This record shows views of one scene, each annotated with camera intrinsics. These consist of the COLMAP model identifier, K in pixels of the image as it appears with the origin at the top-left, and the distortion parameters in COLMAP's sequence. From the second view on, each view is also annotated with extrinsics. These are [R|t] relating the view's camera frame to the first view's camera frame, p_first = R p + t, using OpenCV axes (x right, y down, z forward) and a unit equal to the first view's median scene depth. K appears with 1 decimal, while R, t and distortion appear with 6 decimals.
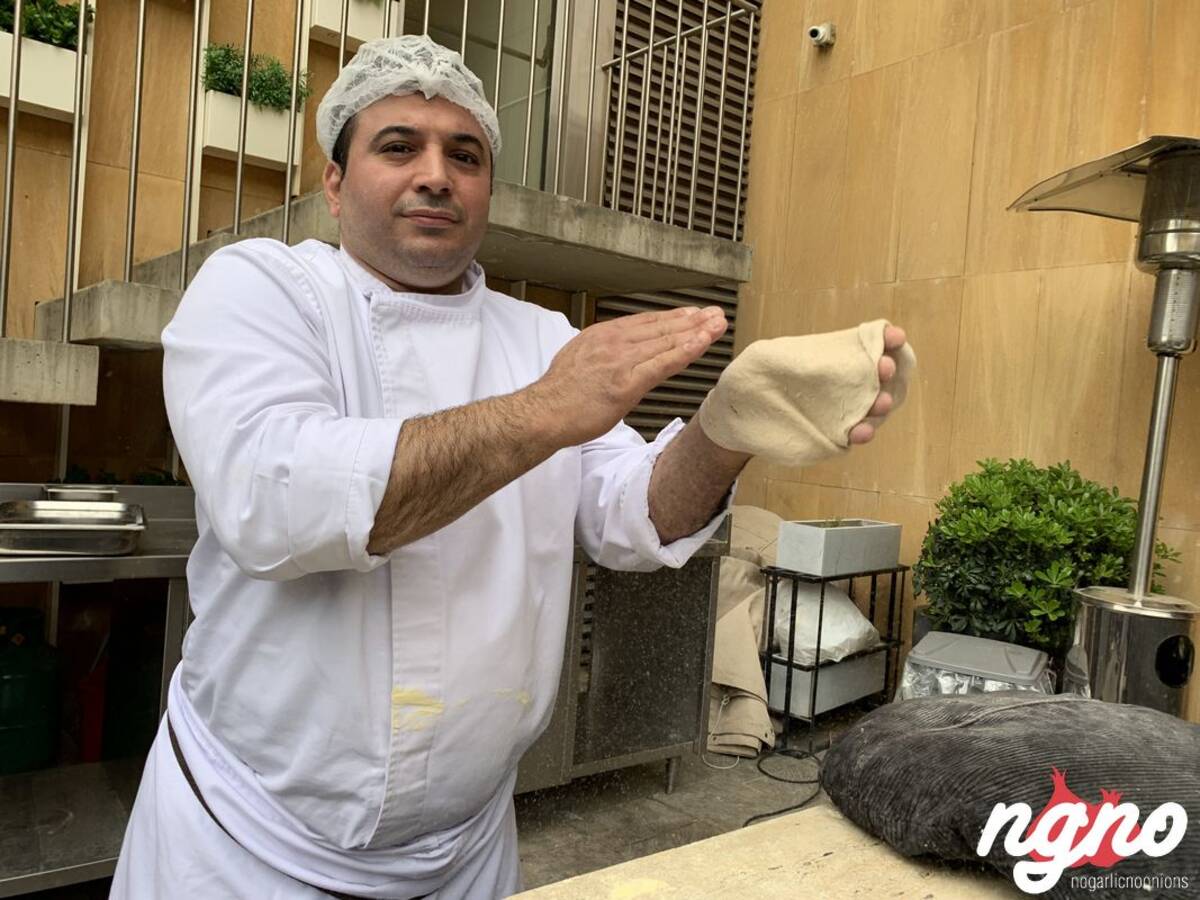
lens RADIAL K [[906.9, 0, 600.0], [0, 906.9, 450.0], [0, 0, 1]] dist [0.044303, -0.042182]
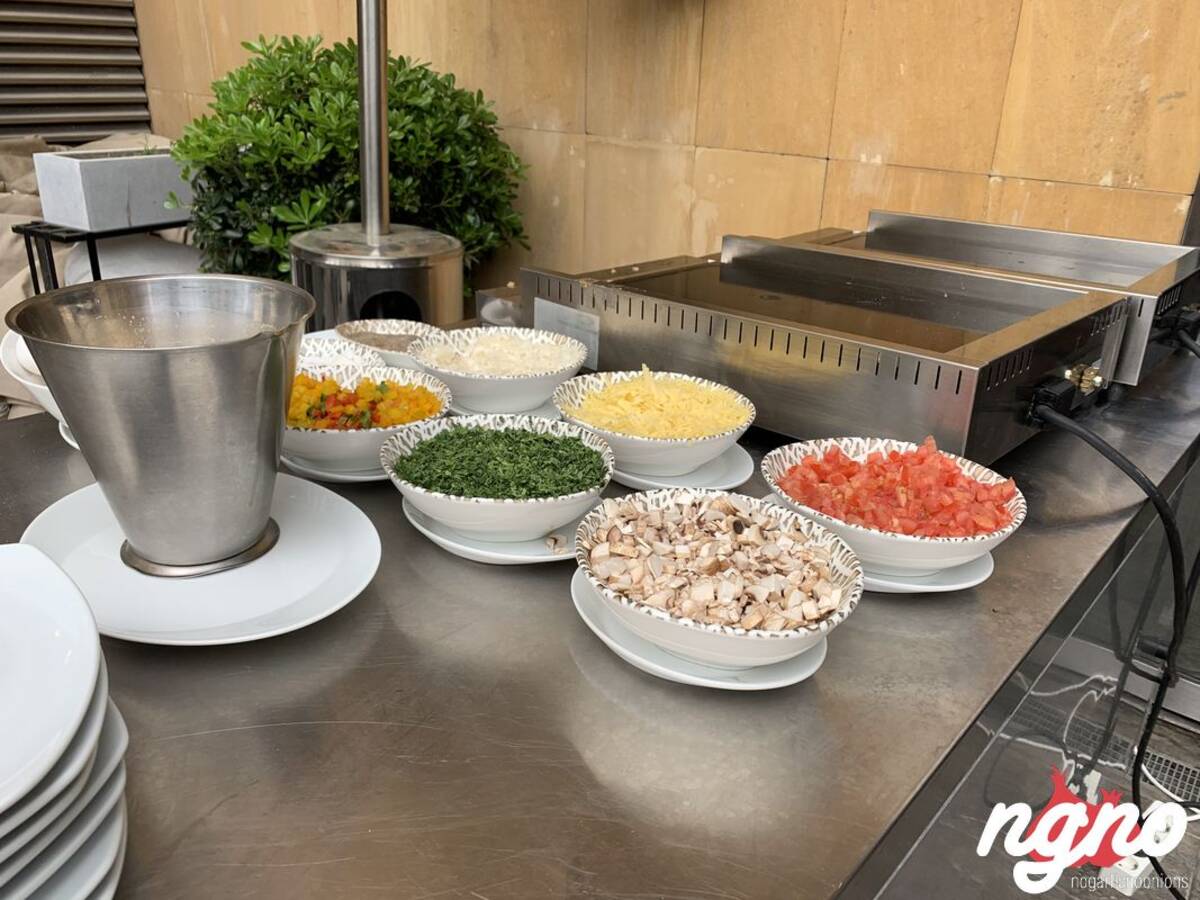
lens RADIAL K [[906.9, 0, 600.0], [0, 906.9, 450.0], [0, 0, 1]] dist [0.044303, -0.042182]
pose [[0.979172, -0.119280, 0.164300, 0.518389], [0.048056, 0.922393, 0.383252, 0.042918], [-0.197263, -0.367374, 0.908913, 0.220690]]
